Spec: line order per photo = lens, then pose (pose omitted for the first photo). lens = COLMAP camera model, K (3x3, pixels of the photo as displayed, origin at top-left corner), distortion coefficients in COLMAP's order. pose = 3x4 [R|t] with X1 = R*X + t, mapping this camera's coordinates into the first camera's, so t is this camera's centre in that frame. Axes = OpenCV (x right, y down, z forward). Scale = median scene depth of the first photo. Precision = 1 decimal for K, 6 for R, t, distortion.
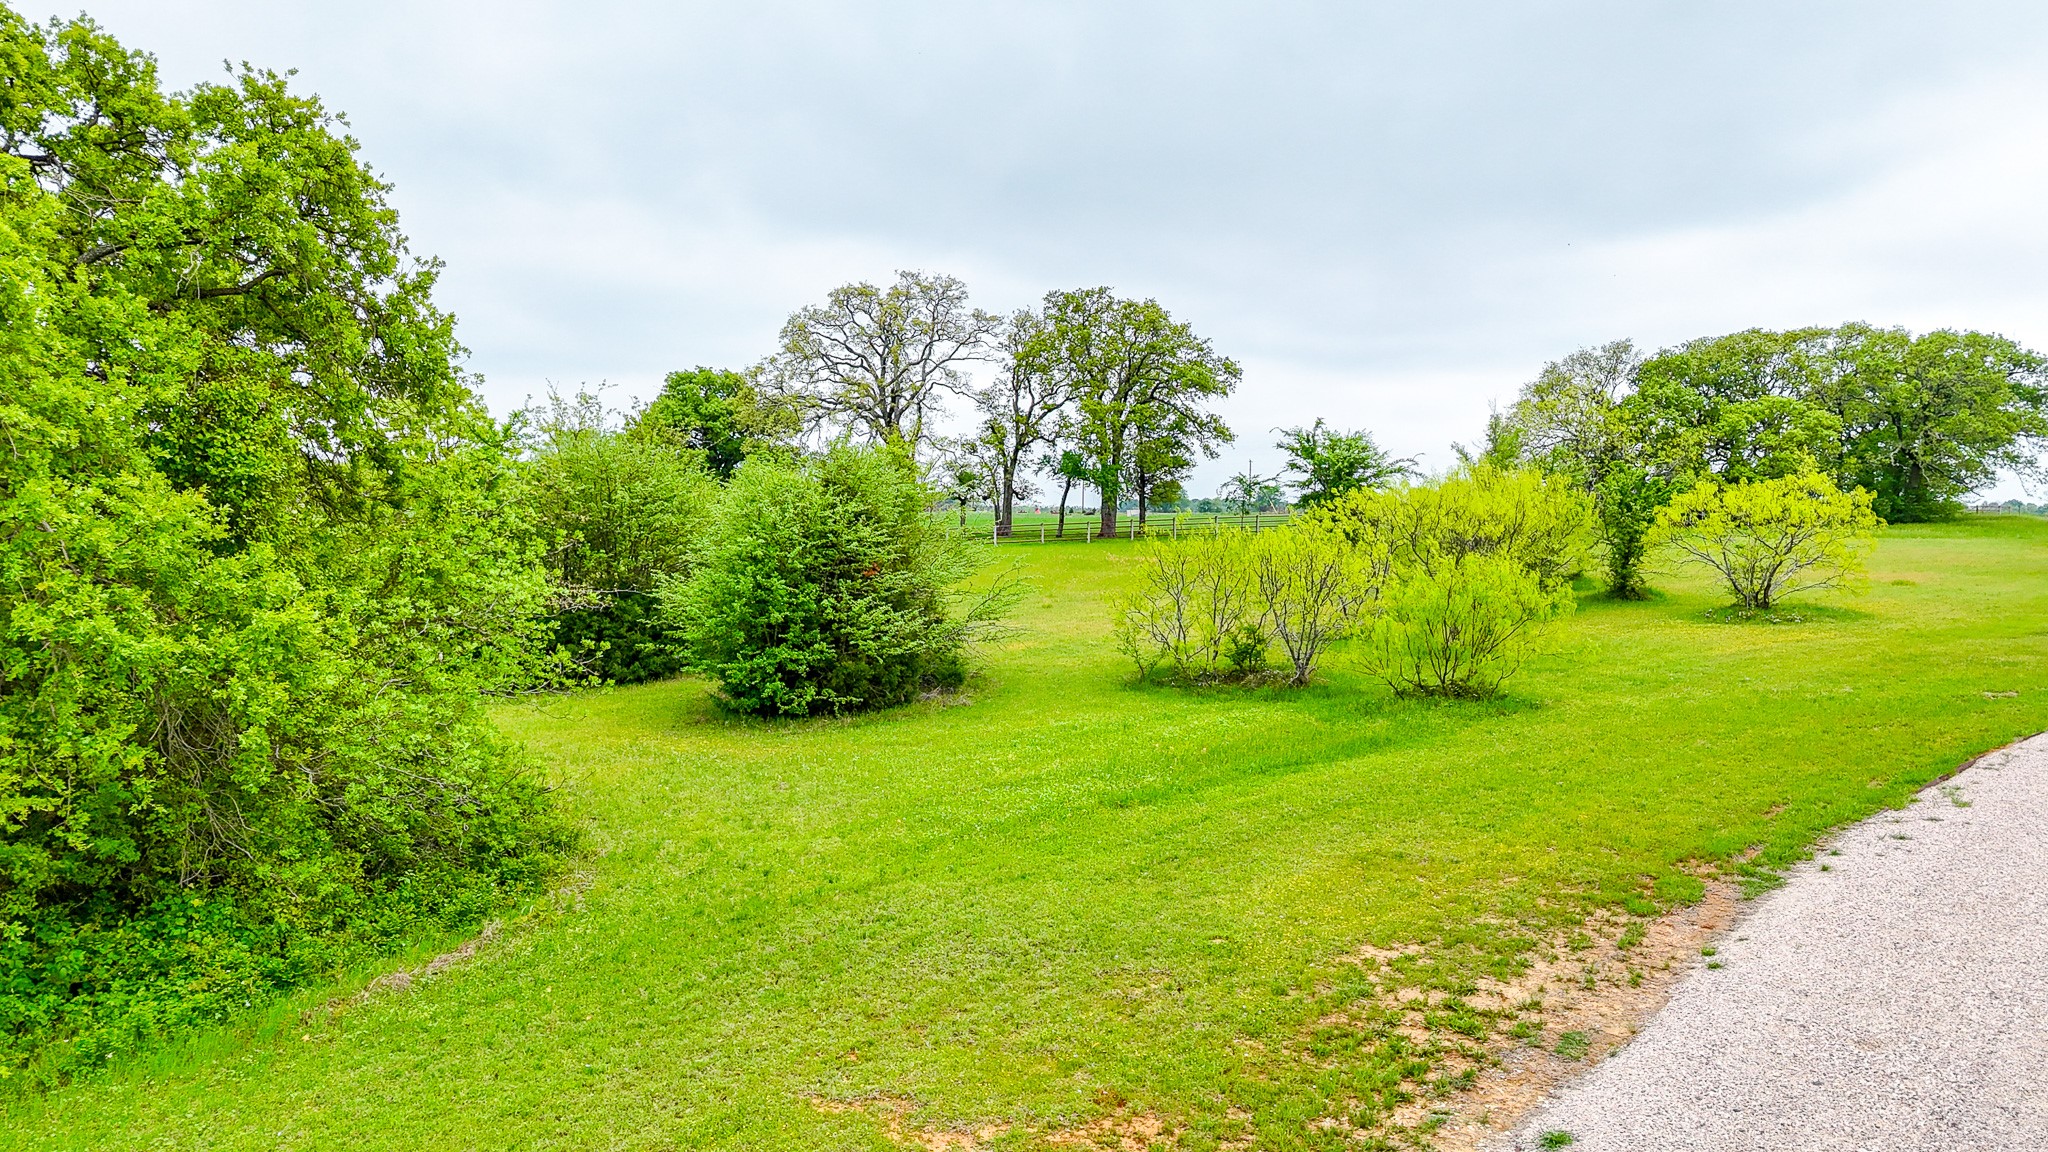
lens RADIAL K [[1499.7, 0, 1027.0], [0, 1499.7, 576.6], [0, 0, 1]] dist [0.069812, -0.056809]
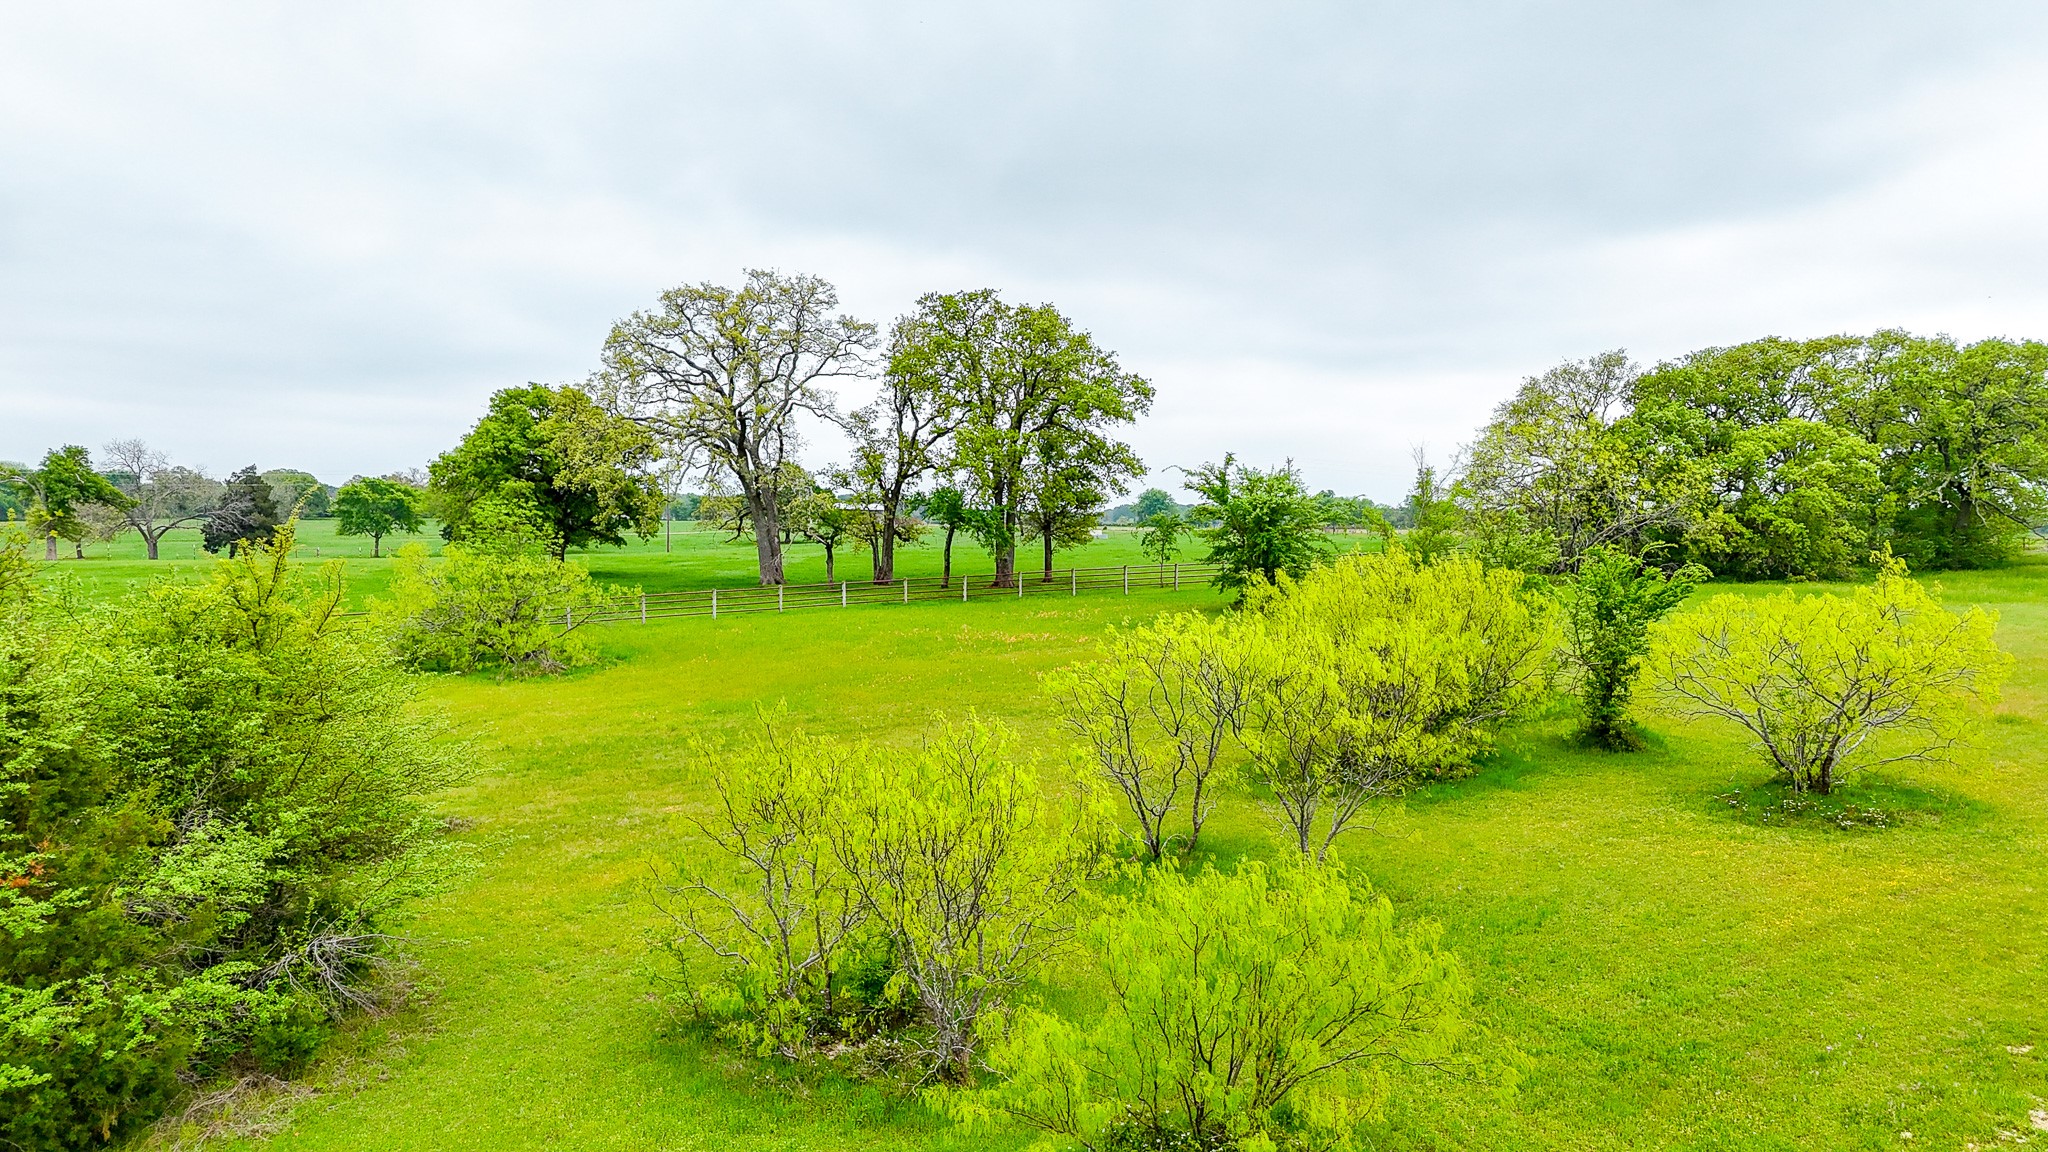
lens RADIAL K [[1499.7, 0, 1027.0], [0, 1499.7, 576.6], [0, 0, 1]] dist [0.069812, -0.056809]
pose [[0.999998, -0.001838, -0.001141, 0.068767], [0.001837, 0.999997, -0.001446, -0.031107], [0.001144, 0.001444, 0.999998, 0.162401]]
